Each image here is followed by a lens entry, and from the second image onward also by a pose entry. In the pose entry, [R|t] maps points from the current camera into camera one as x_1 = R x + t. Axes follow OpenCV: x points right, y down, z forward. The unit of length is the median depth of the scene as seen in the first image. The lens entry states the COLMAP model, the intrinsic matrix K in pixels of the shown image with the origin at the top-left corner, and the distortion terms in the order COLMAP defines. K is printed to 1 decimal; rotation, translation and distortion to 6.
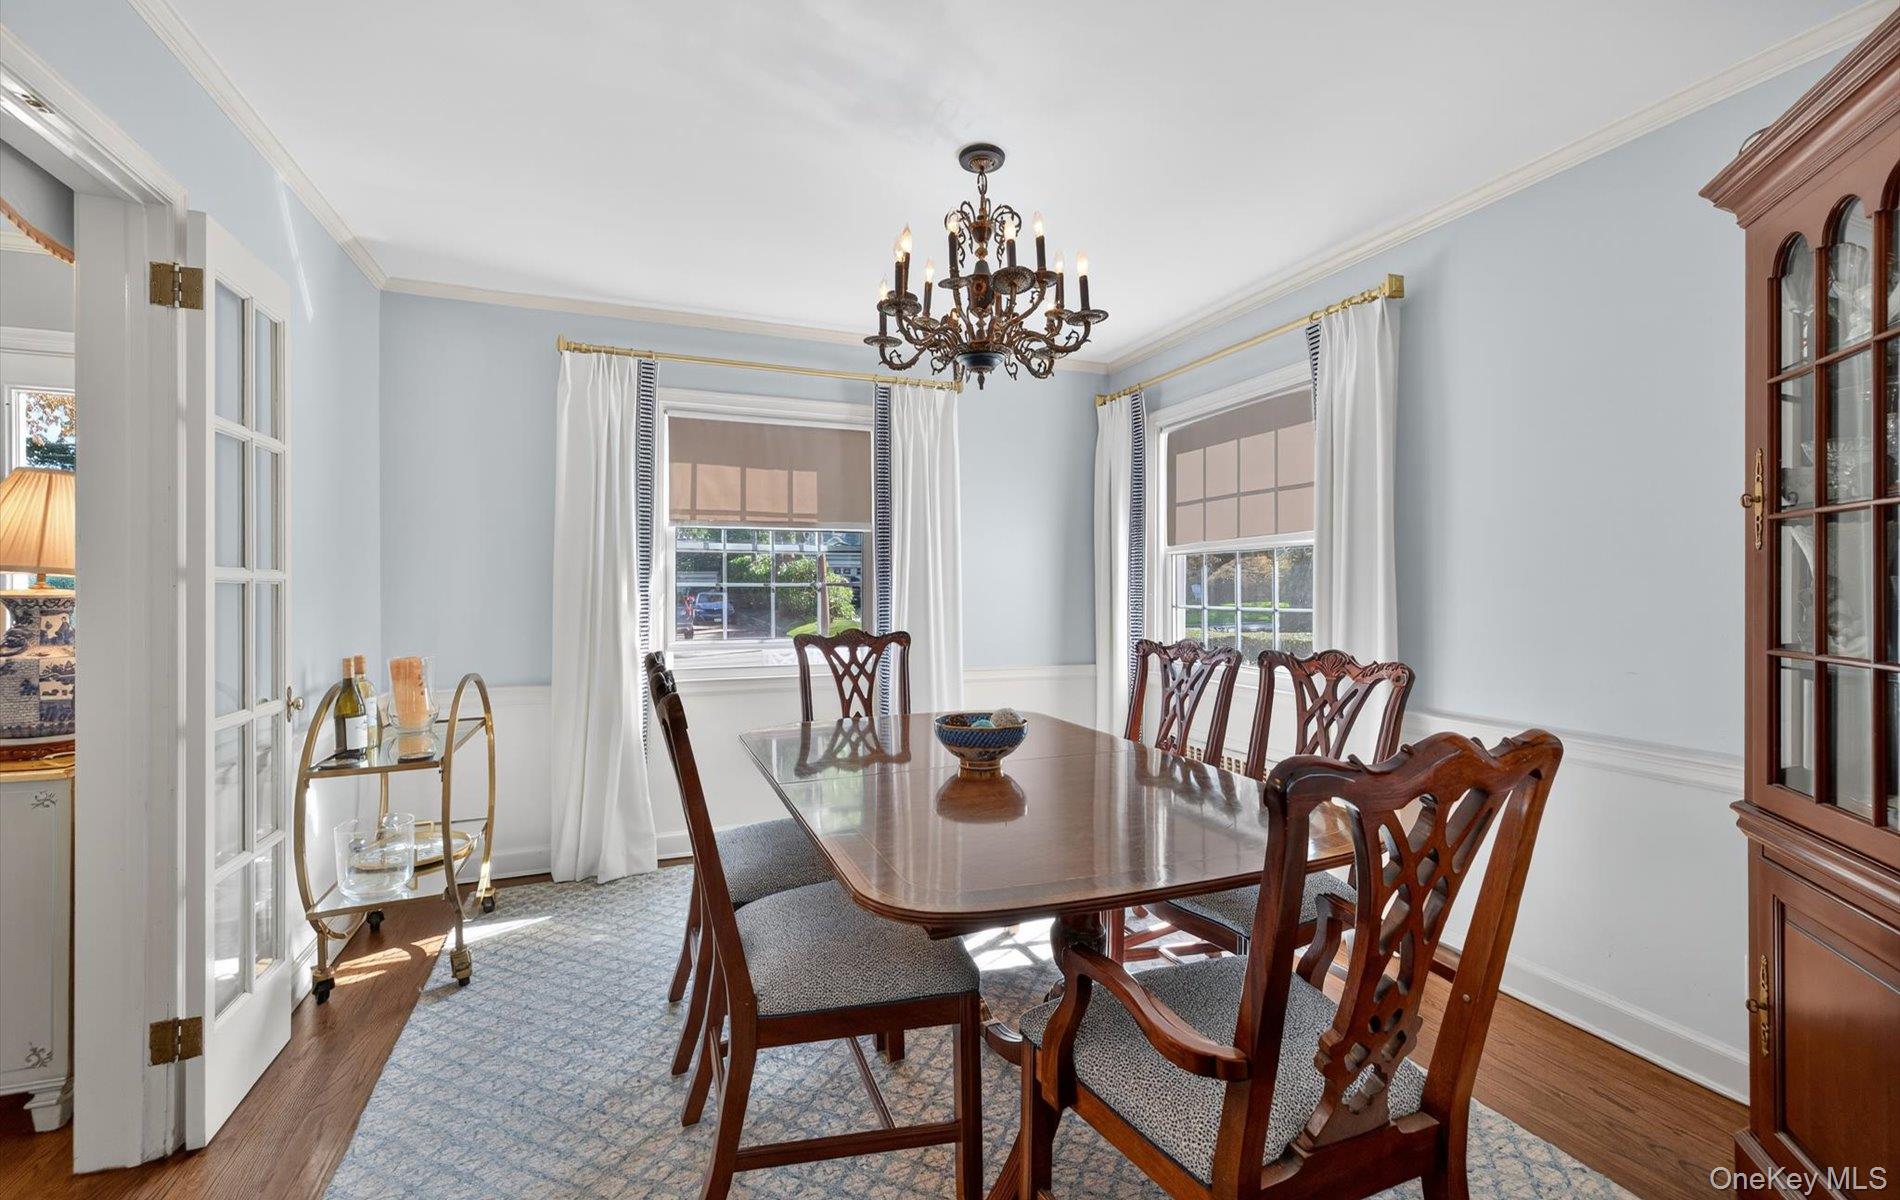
lens RADIAL K [[805.8, 0, 938.6], [0, 805.8, 575.5], [0, 0, 1]] dist [0.001262, 0.000145]
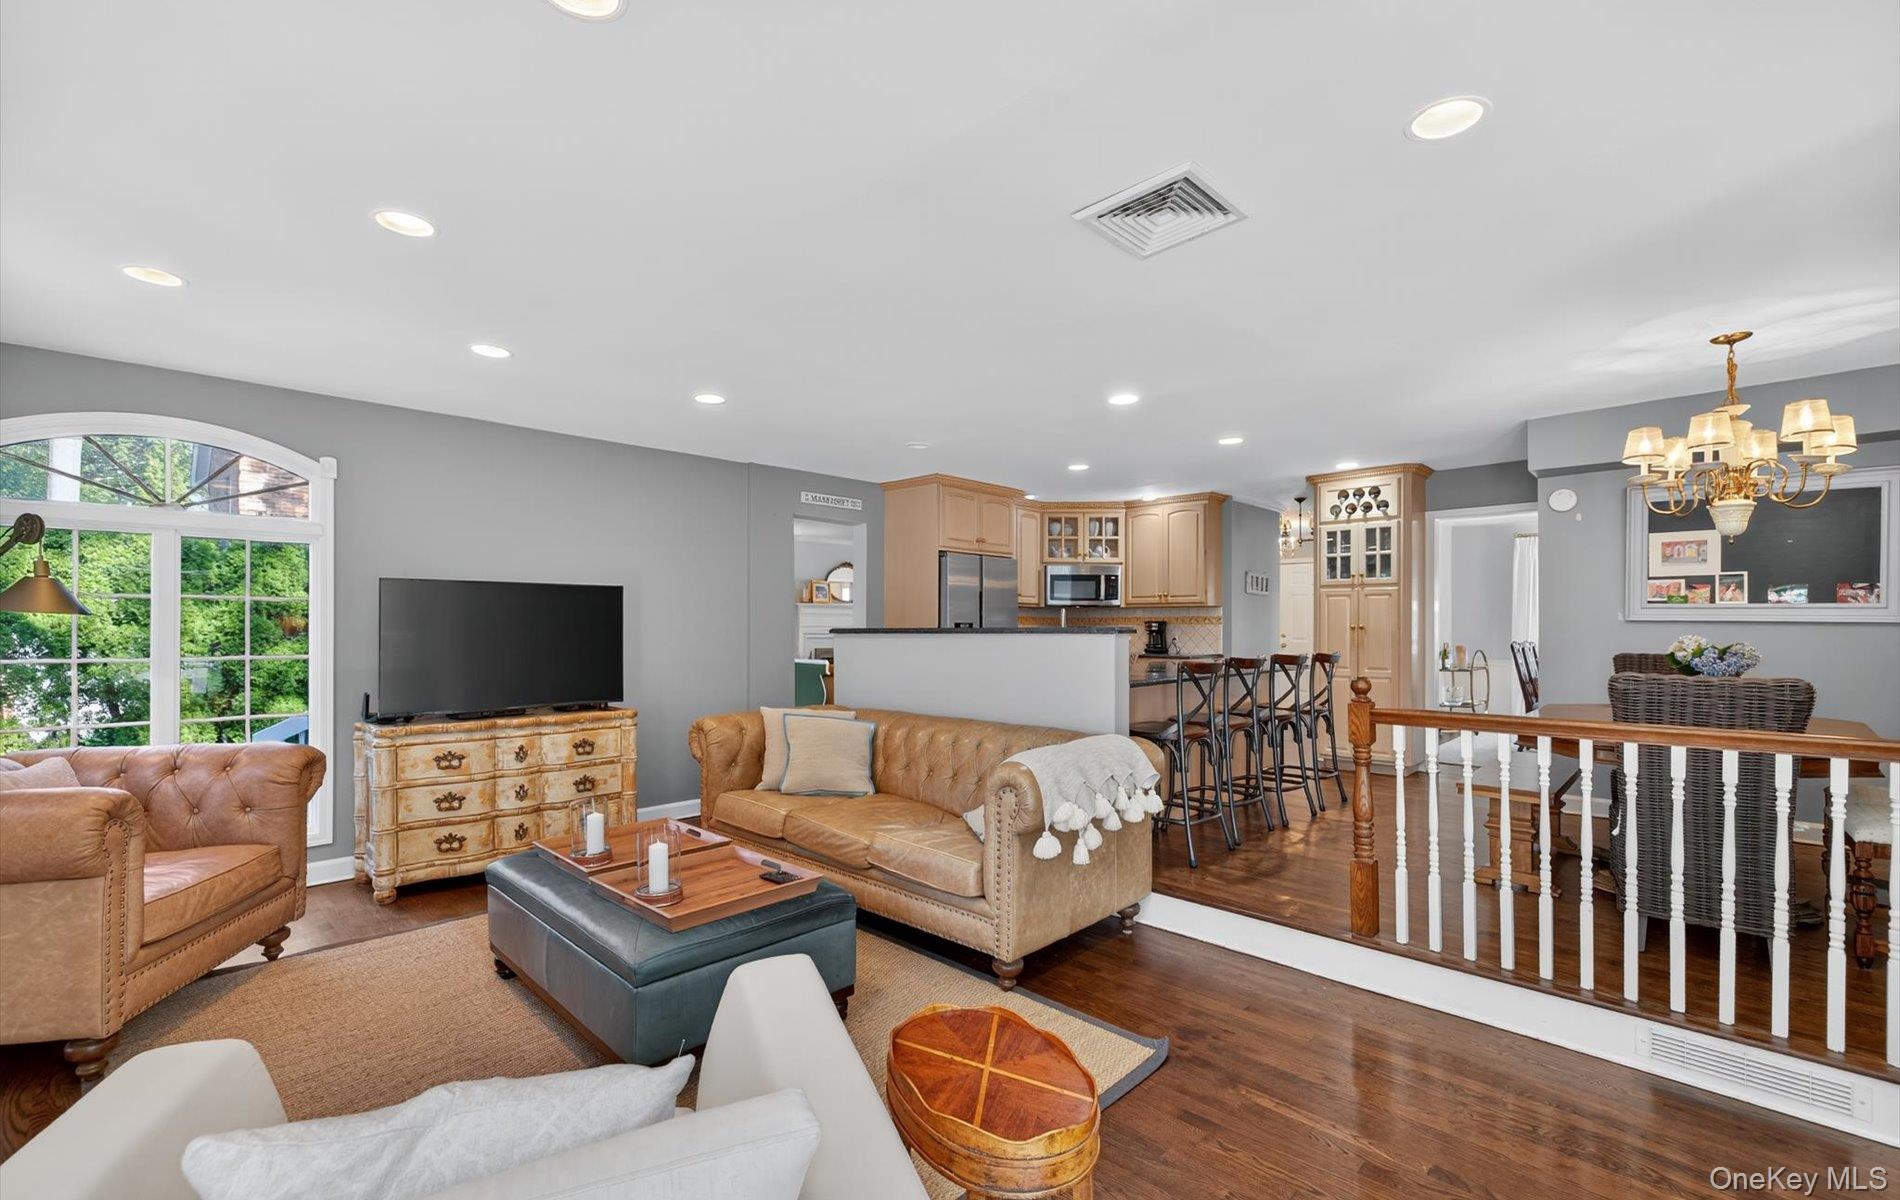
lens RADIAL K [[798.0, 0, 944.6], [0, 798.0, 623.3], [0, 0, 1]] dist [-0.012526, -0.000030]
pose [[0.411877, 0.001749, -0.911238, 1.609525], [0.014005, 0.999868, 0.008249, -0.046283], [0.911132, -0.016159, 0.411799, -2.541387]]
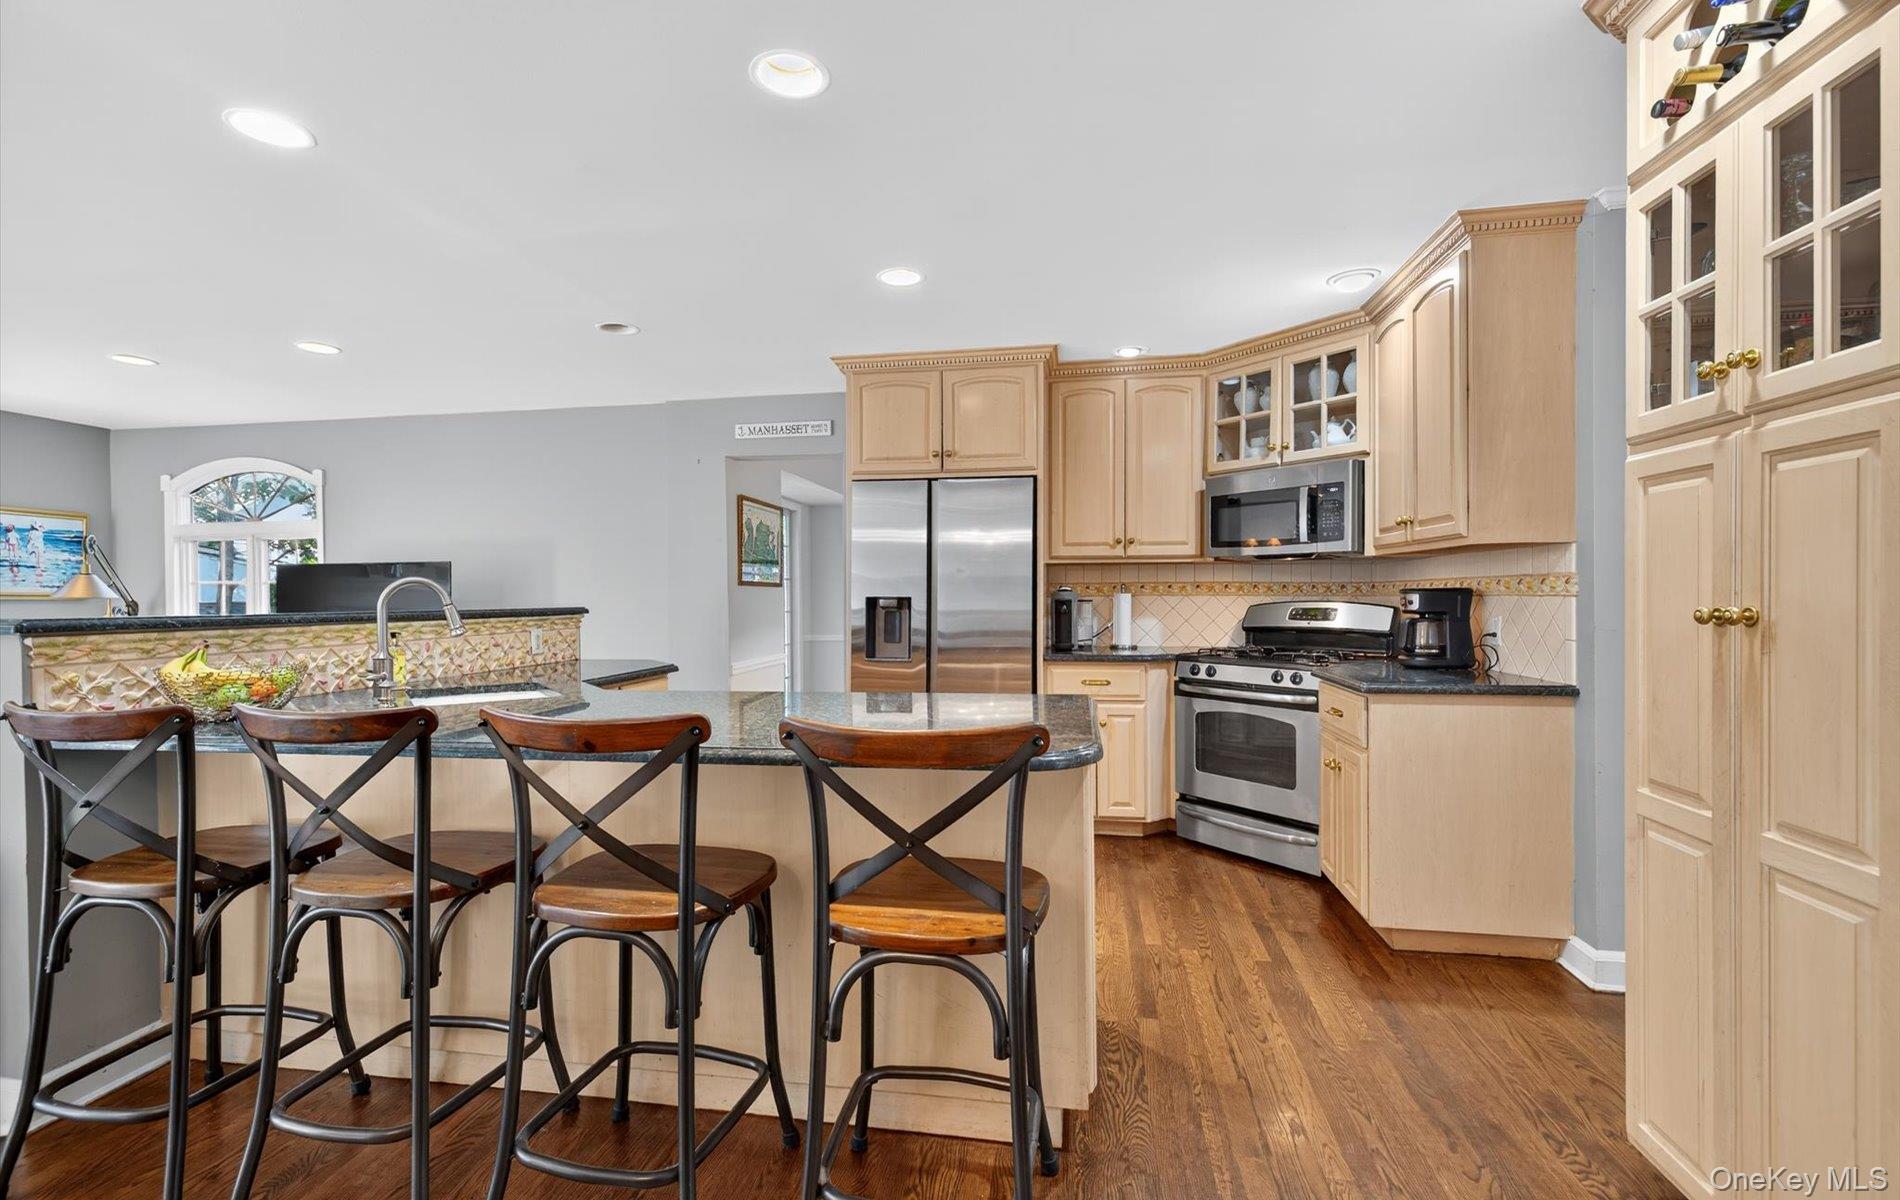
lens RADIAL K [[819.8, 0, 938.8], [0, 819.8, 602.6], [0, 0, 1]] dist [0.000986, -0.000161]
pose [[-0.509386, 0.019829, -0.860309, 0.573227], [0.025047, 0.999653, 0.008210, -0.023379], [0.860173, -0.017366, -0.509706, -0.465951]]
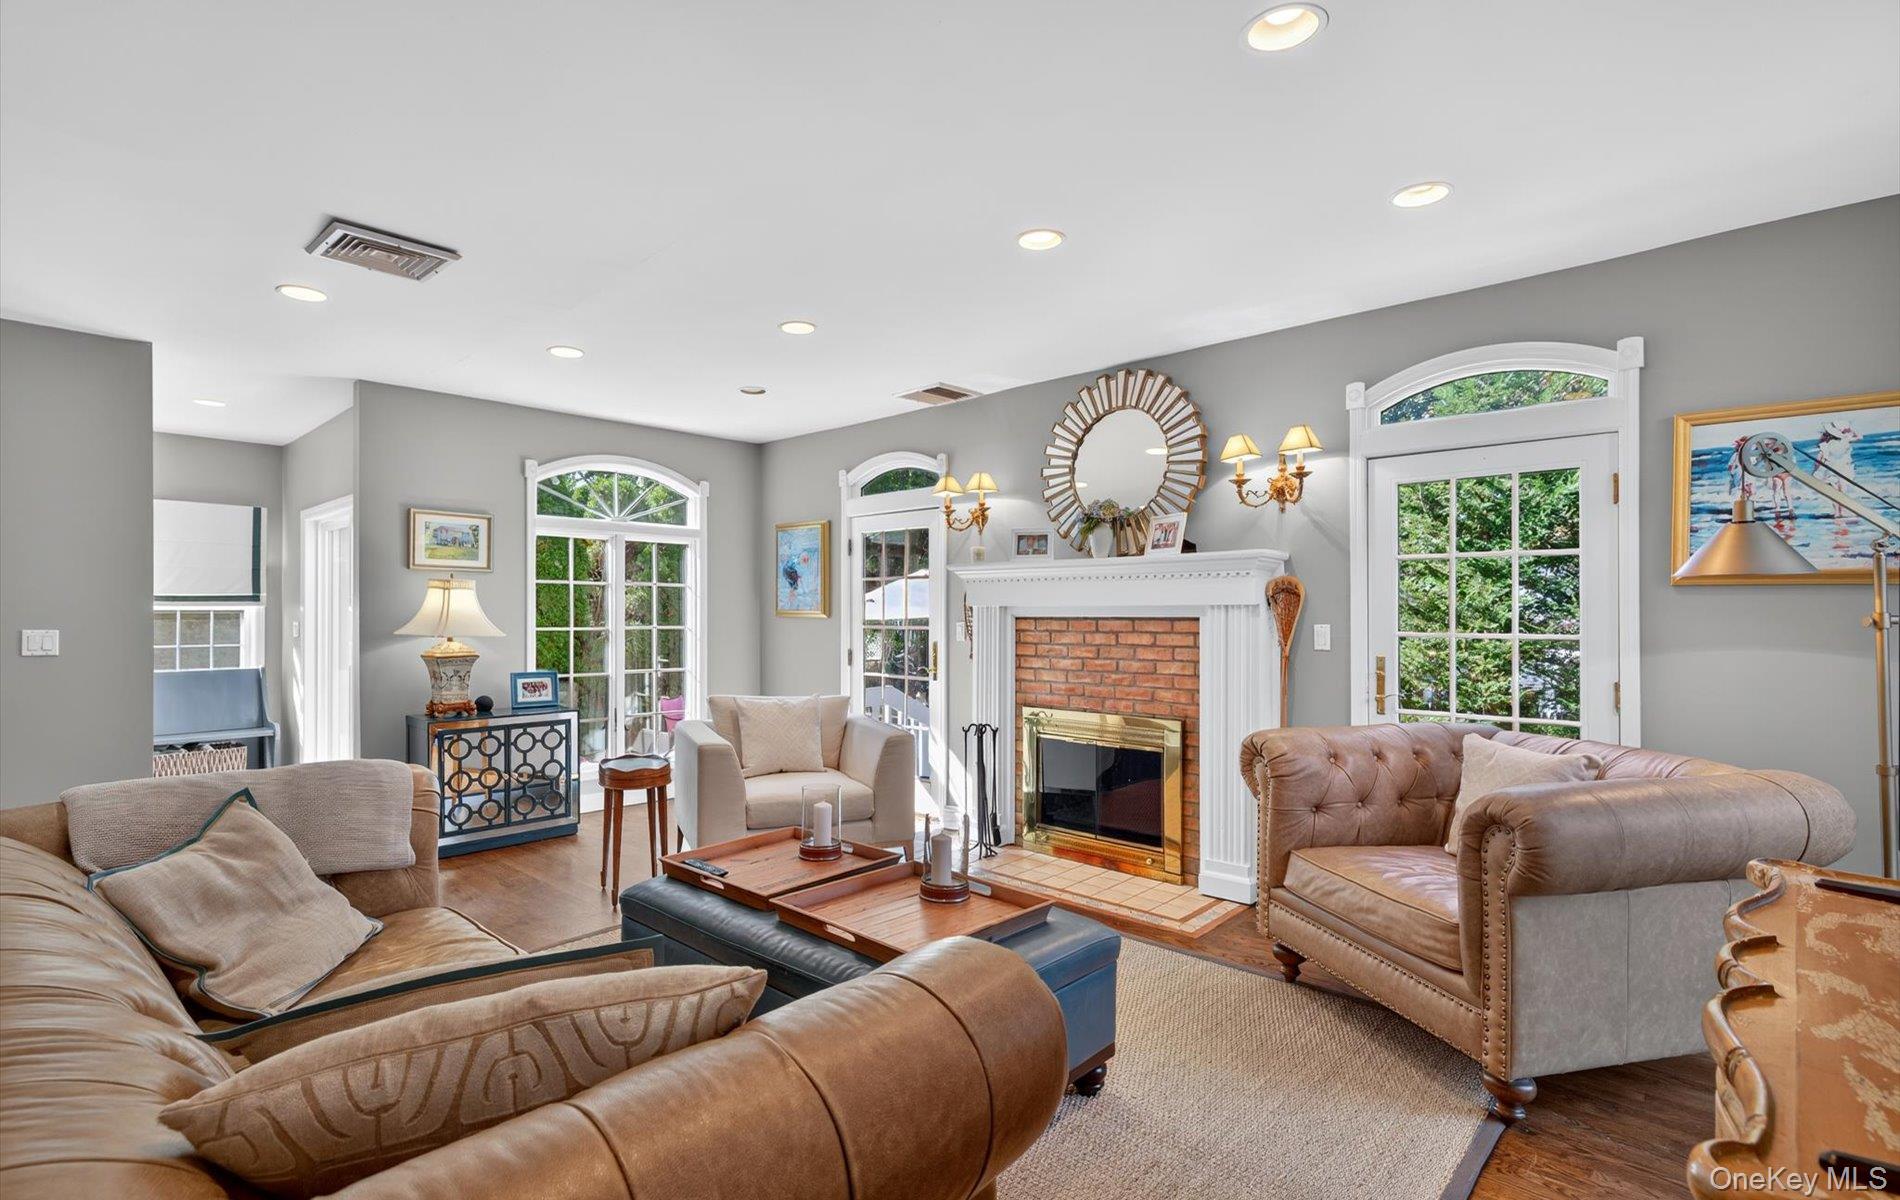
lens RADIAL K [[868.5, 0, 949.7], [0, 868.5, 612.7], [0, 0, 1]] dist [-0.000129, -0.000113]
pose [[-0.444791, 0.008015, 0.895598, -0.568090], [-0.012959, 0.999798, -0.015384, -0.002819], [-0.895540, -0.018449, -0.444598, -2.103415]]
